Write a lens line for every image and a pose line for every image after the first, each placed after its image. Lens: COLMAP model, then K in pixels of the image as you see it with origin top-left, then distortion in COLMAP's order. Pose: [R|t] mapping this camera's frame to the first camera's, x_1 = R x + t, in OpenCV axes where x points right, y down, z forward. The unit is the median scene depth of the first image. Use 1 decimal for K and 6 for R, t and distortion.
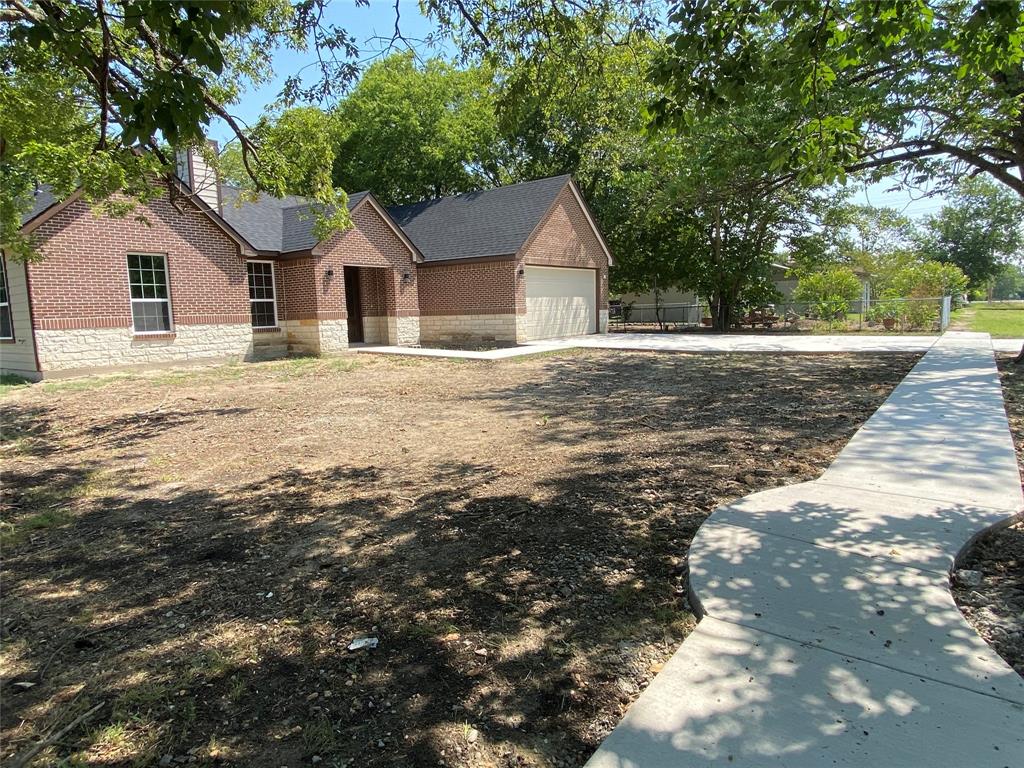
lens RADIAL K [[609.5, 0, 512.0], [0, 609.5, 384.0], [0, 0, 1]] dist [0.002353, -0.000113]
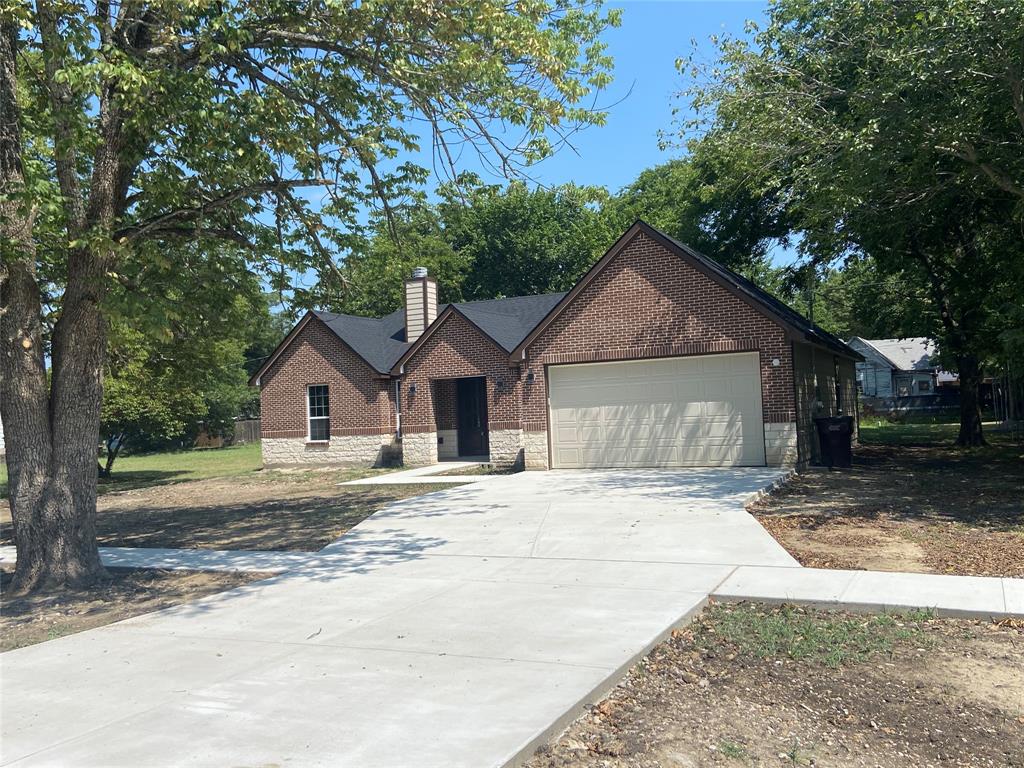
lens RADIAL K [[924.7, 0, 512.0], [0, 924.7, 384.0], [0, 0, 1]] dist [-0.001909, -0.001310]
pose [[0.175841, 0.000214, -0.984418, 1.467402], [-0.071912, 0.997331, -0.012629, -0.207801], [0.981788, 0.073012, 0.175387, 1.006057]]
